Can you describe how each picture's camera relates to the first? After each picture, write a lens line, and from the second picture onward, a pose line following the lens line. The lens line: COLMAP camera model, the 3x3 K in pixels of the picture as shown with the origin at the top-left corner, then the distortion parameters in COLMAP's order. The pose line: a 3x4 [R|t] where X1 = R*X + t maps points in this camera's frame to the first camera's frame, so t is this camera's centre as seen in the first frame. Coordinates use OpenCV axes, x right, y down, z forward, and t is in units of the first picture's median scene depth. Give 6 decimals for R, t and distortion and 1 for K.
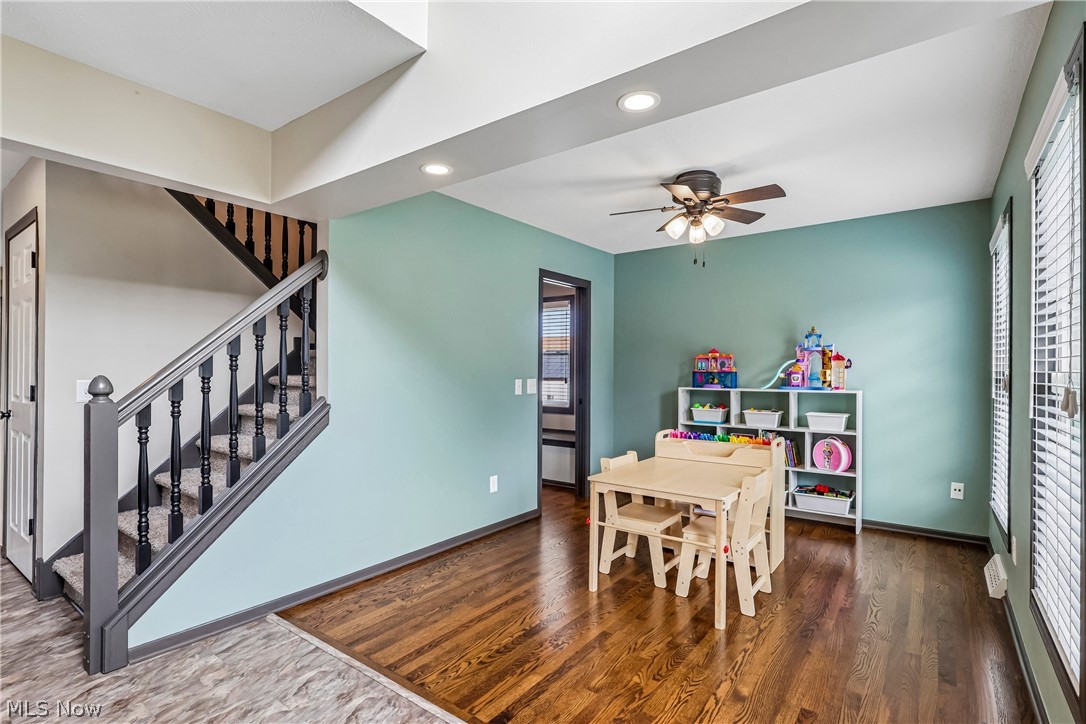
lens RADIAL K [[521.9, 0, 546.9], [0, 521.9, 369.8], [0, 0, 1]] dist [-0.001238, -0.000471]
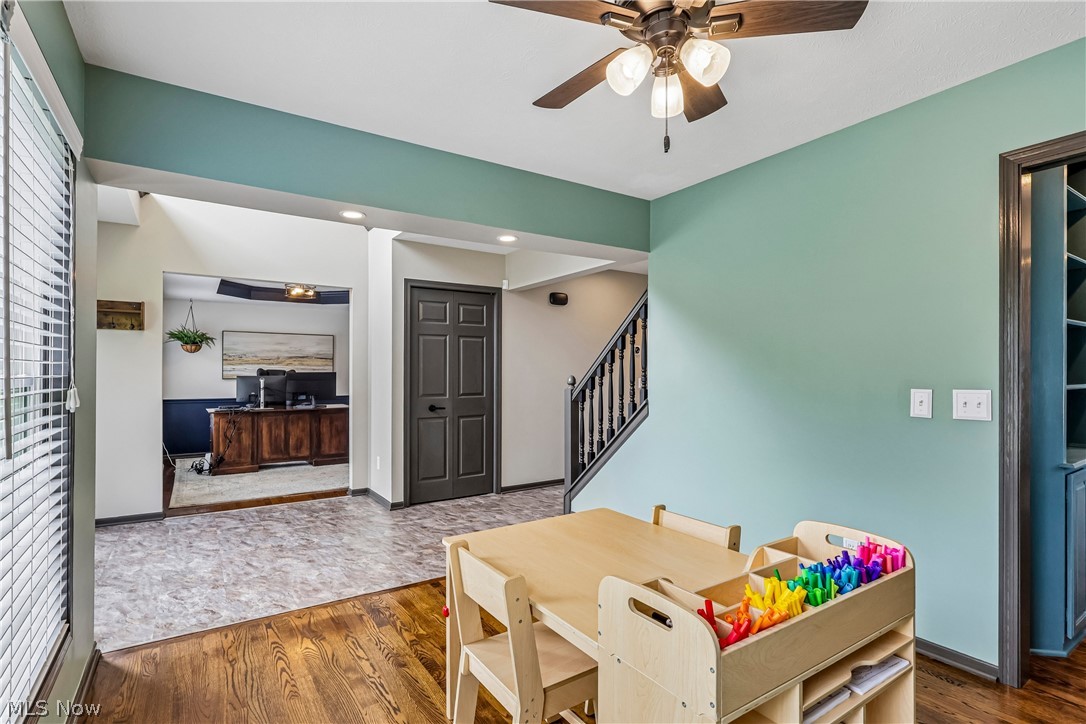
lens RADIAL K [[521.9, 0, 546.9], [0, 521.9, 369.8], [0, 0, 1]] dist [-0.001238, -0.000471]
pose [[-0.325675, -0.001273, -0.945481, 1.109677], [0.002039, 0.999996, -0.002049, -0.002284], [0.945479, -0.002595, -0.325671, 1.526448]]
